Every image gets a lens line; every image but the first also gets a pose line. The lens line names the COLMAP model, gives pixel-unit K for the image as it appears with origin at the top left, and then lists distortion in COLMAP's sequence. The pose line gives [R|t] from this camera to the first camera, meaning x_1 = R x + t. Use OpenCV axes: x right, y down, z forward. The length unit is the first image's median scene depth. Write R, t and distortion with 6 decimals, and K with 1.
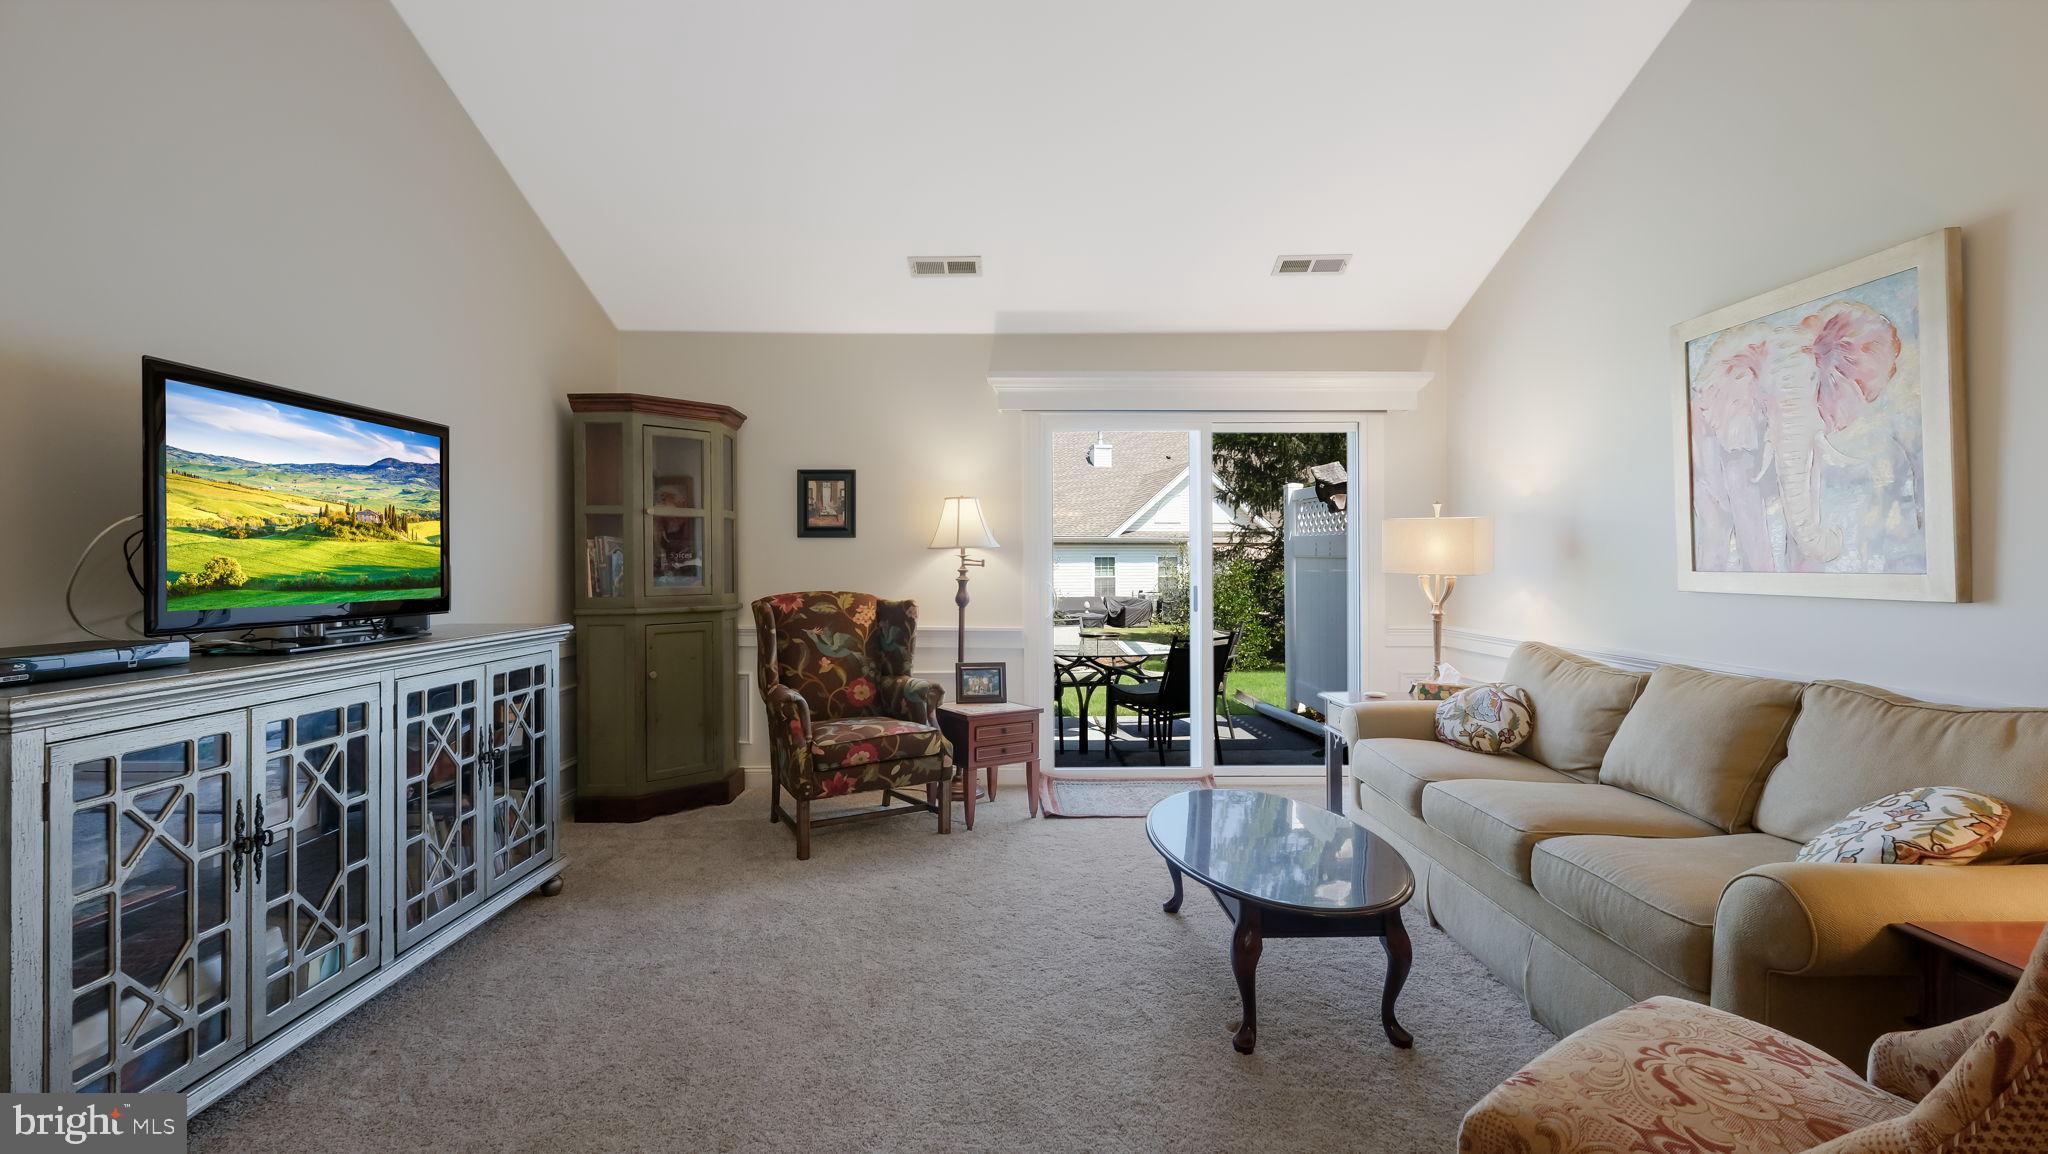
lens RADIAL K [[918.5, 0, 1019.8], [0, 918.5, 563.0], [0, 0, 1]] dist [0.000629, 0.000276]
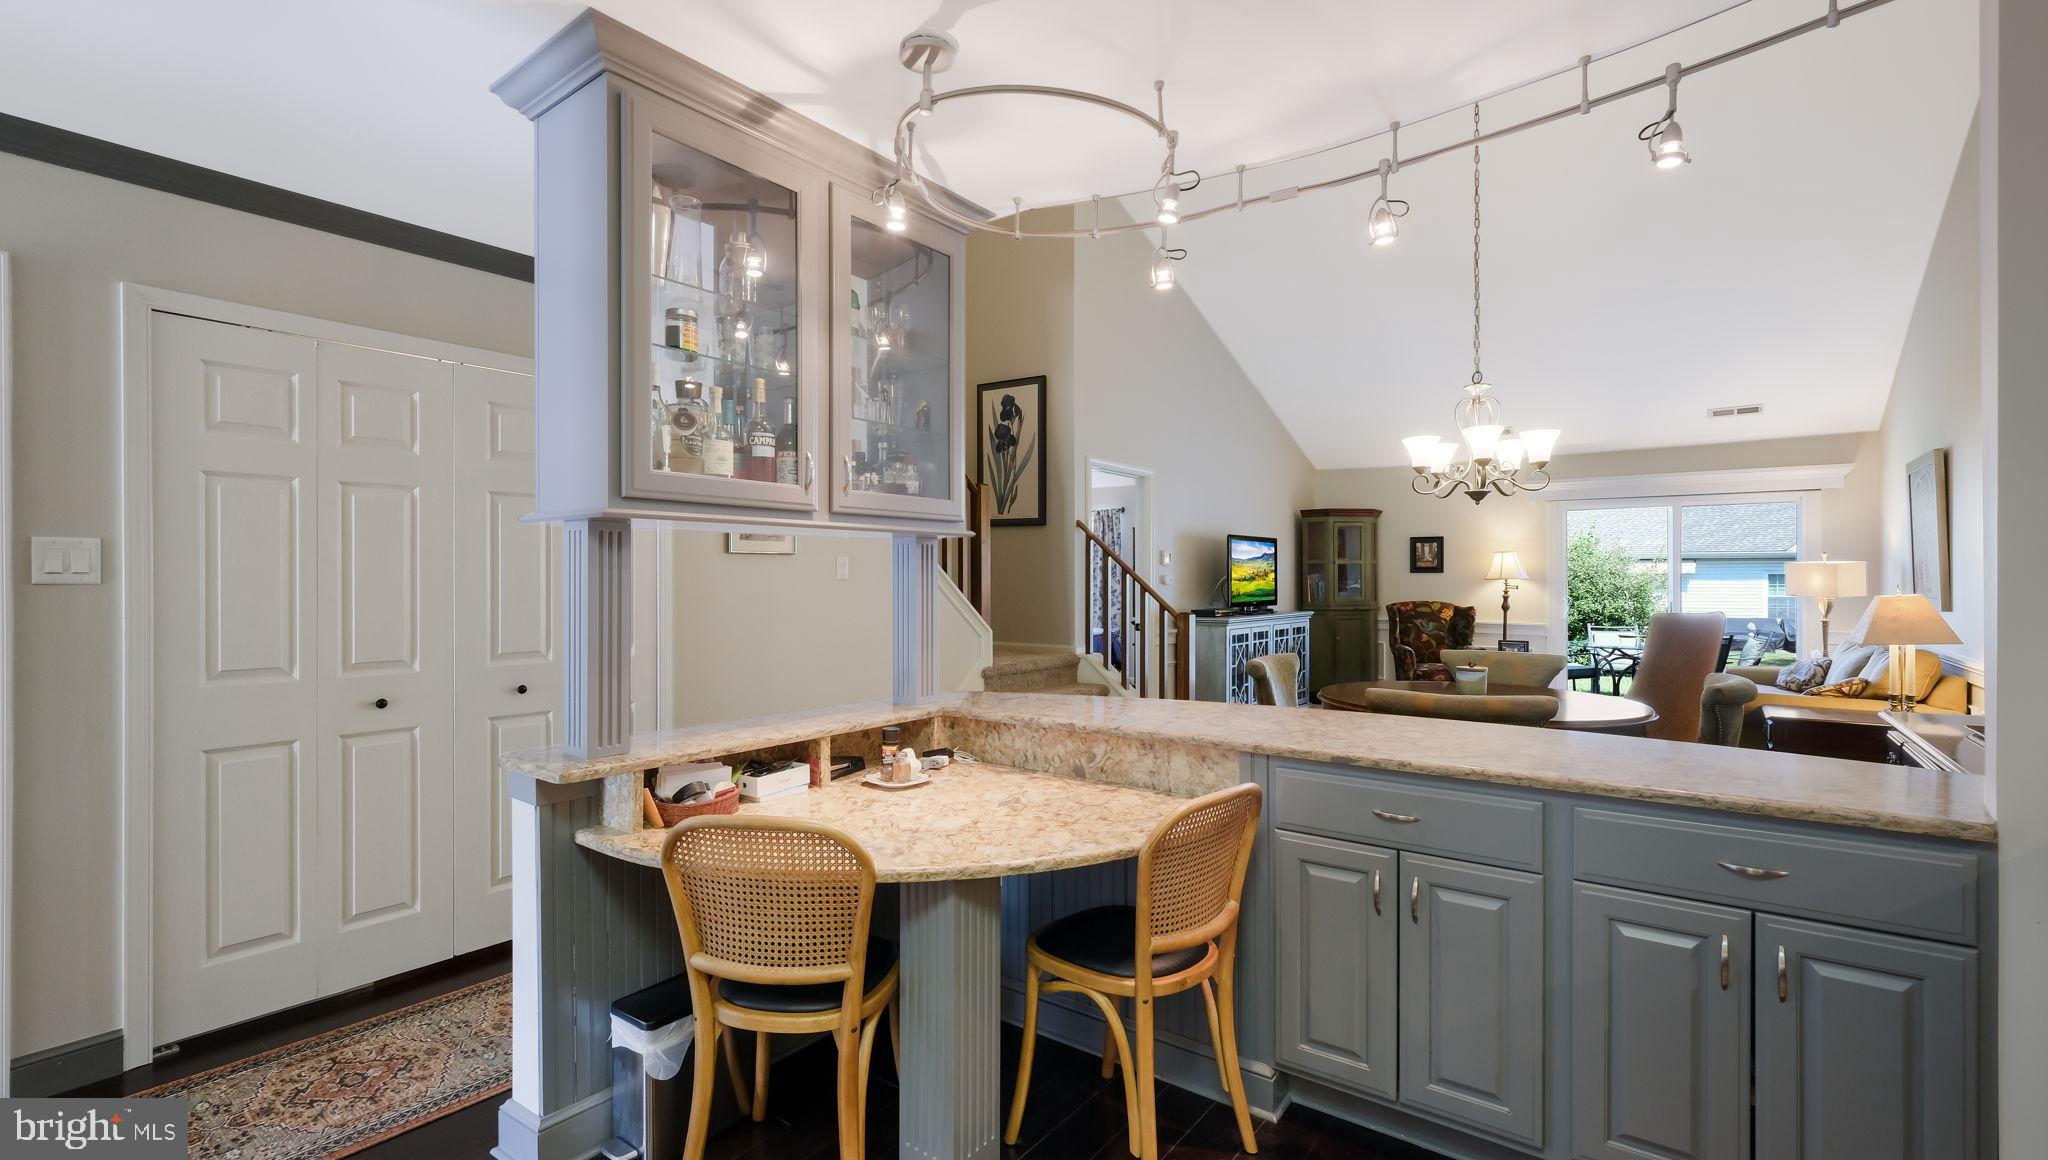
lens RADIAL K [[879.1, 0, 1021.8], [0, 879.1, 578.2], [0, 0, 1]] dist [0.000631, 0.000038]
pose [[0.790884, 0.001061, -0.611966, 0.256818], [-0.000938, 0.999999, 0.000521, -0.018296], [0.611966, 0.000162, 0.790884, -1.015063]]
